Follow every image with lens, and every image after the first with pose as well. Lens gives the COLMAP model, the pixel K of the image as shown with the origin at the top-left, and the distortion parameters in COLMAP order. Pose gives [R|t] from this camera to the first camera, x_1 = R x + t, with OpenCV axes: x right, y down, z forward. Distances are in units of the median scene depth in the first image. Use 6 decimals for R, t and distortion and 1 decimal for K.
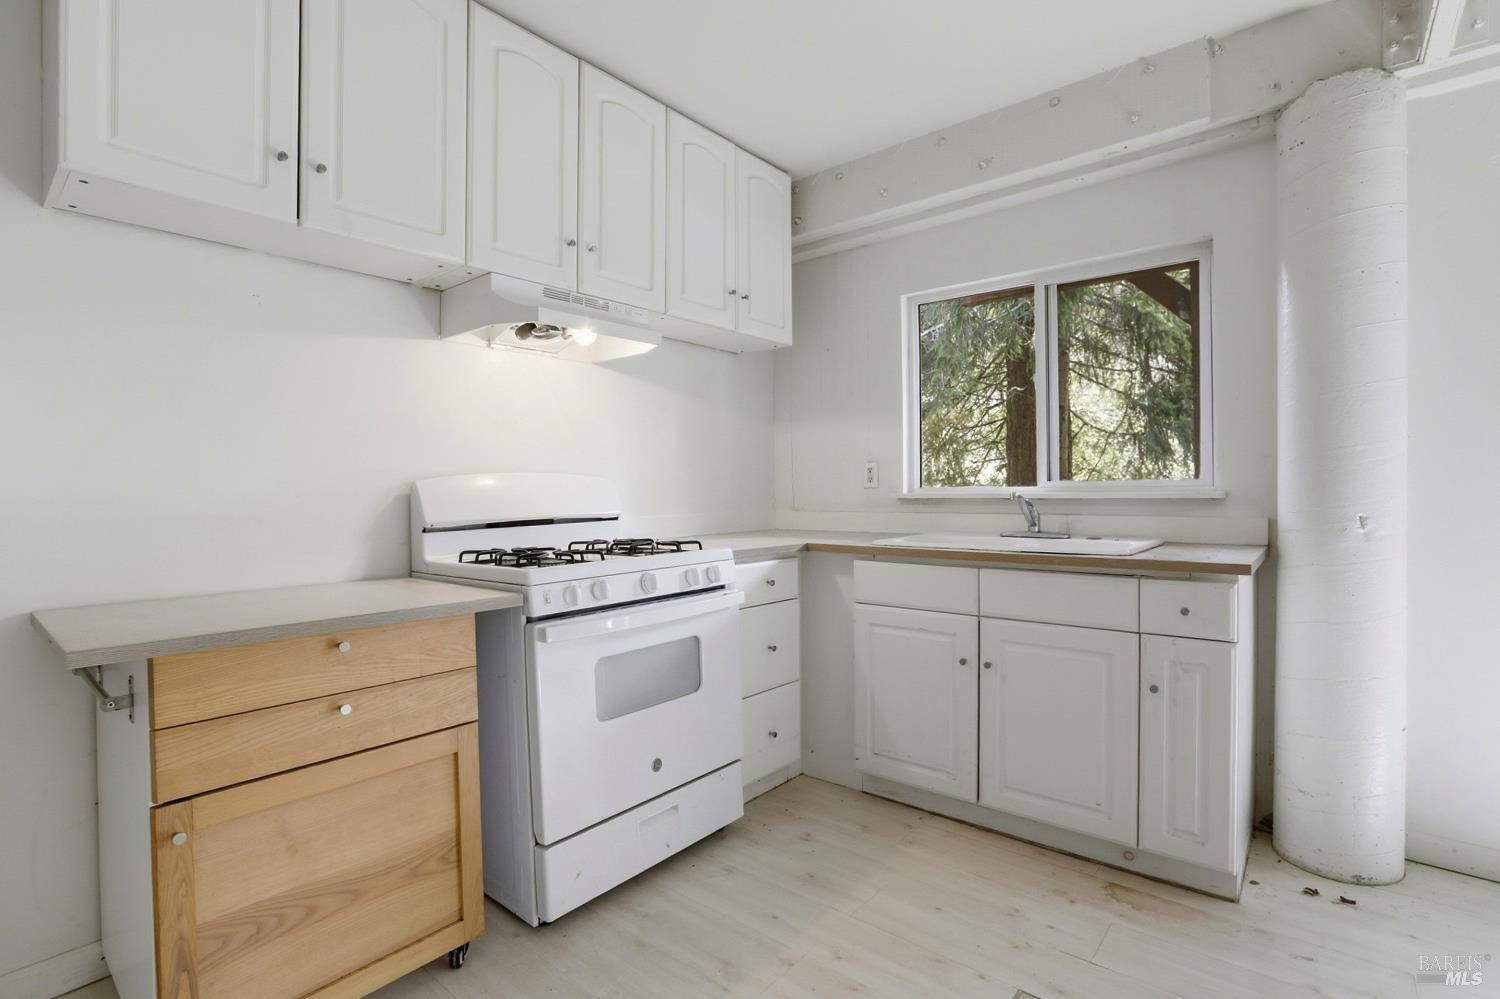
lens RADIAL K [[712.3, 0, 746.2], [0, 712.3, 493.3], [0, 0, 1]] dist [-0.002735, -0.000560]
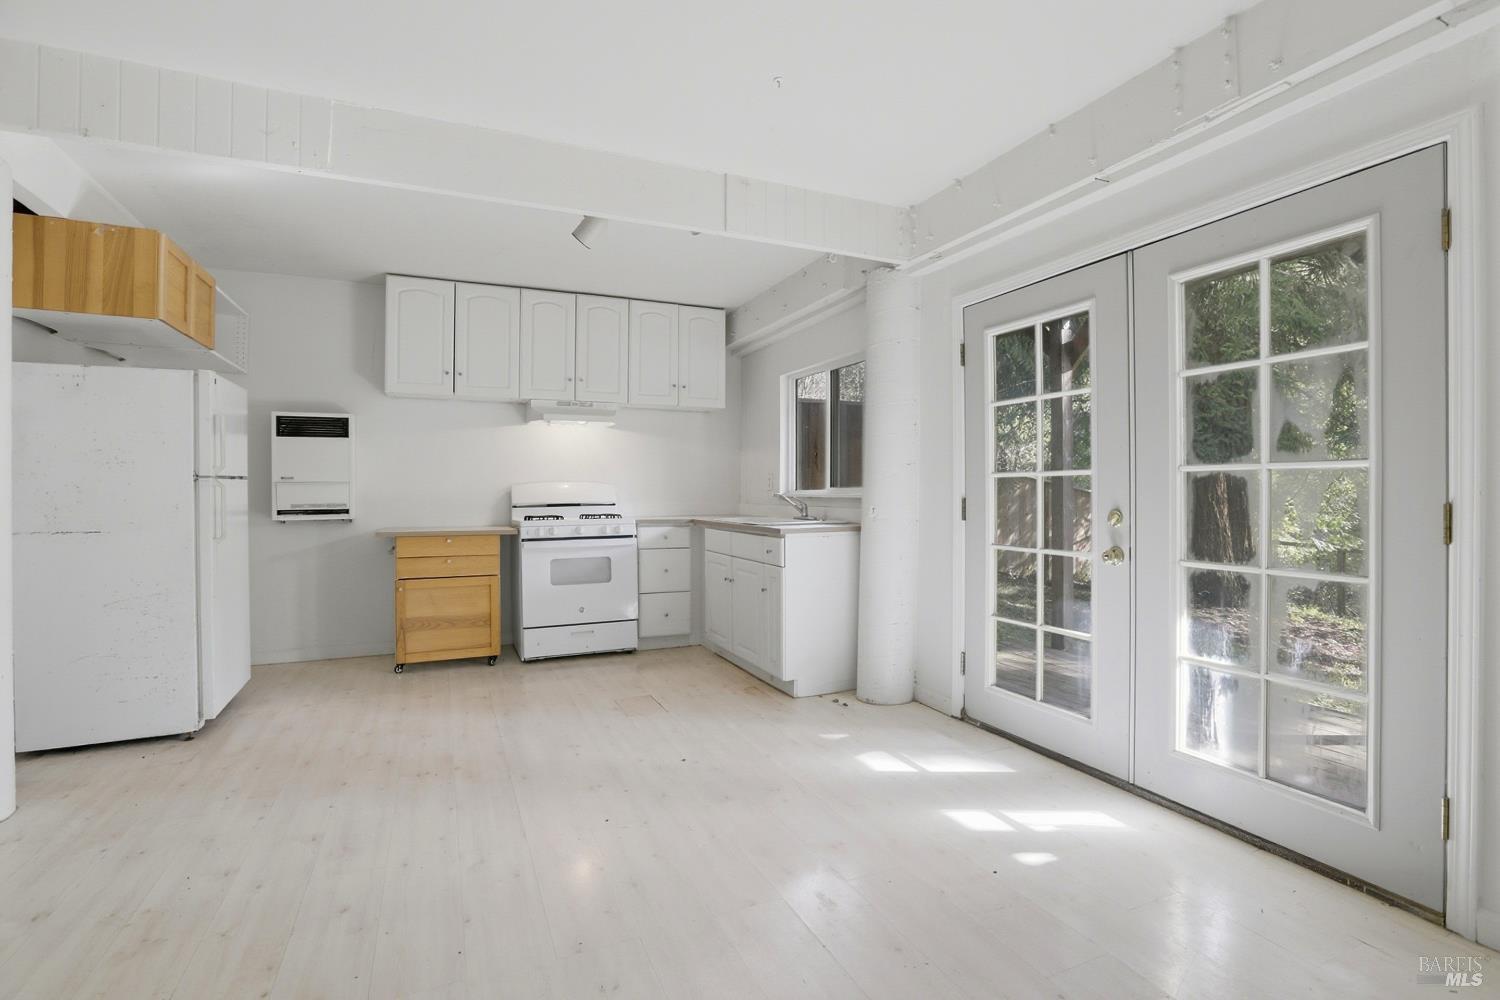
lens RADIAL K [[712.3, 0, 746.2], [0, 712.3, 493.8], [0, 0, 1]] dist [-0.002735, -0.000560]
pose [[0.889145, 0.011605, -0.457477, 1.277375], [-0.010537, 0.999933, 0.004884, -0.009202], [0.457503, 0.000478, 0.889208, -0.736679]]
